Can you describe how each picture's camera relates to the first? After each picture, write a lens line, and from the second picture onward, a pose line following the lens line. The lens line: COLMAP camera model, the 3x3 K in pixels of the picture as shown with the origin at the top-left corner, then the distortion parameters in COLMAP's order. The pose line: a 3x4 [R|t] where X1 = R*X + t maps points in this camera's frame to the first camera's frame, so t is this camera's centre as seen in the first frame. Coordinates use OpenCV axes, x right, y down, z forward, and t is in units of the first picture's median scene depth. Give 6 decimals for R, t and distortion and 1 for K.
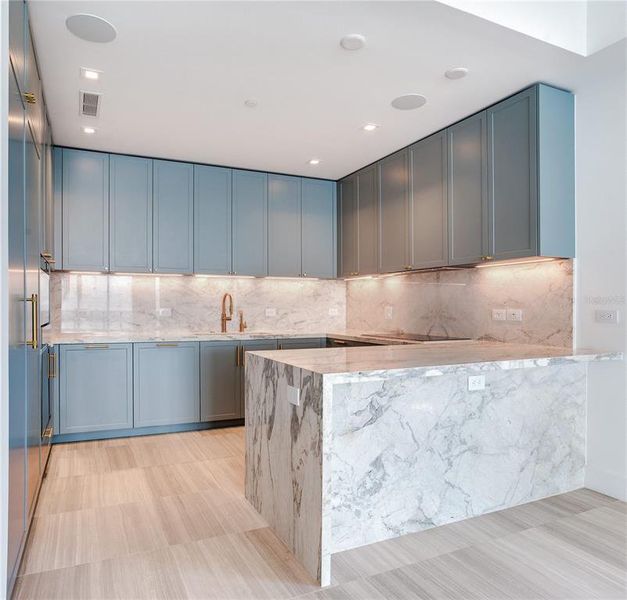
lens RADIAL K [[497.8, 0, 313.5], [0, 497.8, 300.0], [0, 0, 1]] dist [-0.012981, 0.004877]
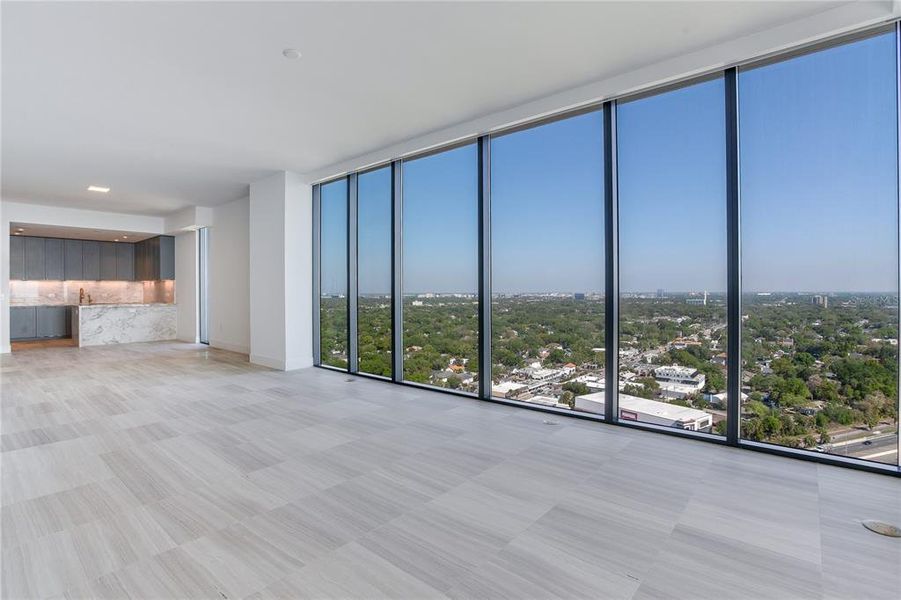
lens RADIAL K [[472.1, 0, 450.5], [0, 472.1, 300.0], [0, 0, 1]] dist [-0.070836, 0.026955]
pose [[0.927325, -0.006859, 0.374193, 0.681251], [-0.003166, 0.999653, 0.026167, -0.018096], [-0.374243, -0.025450, 0.926981, -1.802809]]
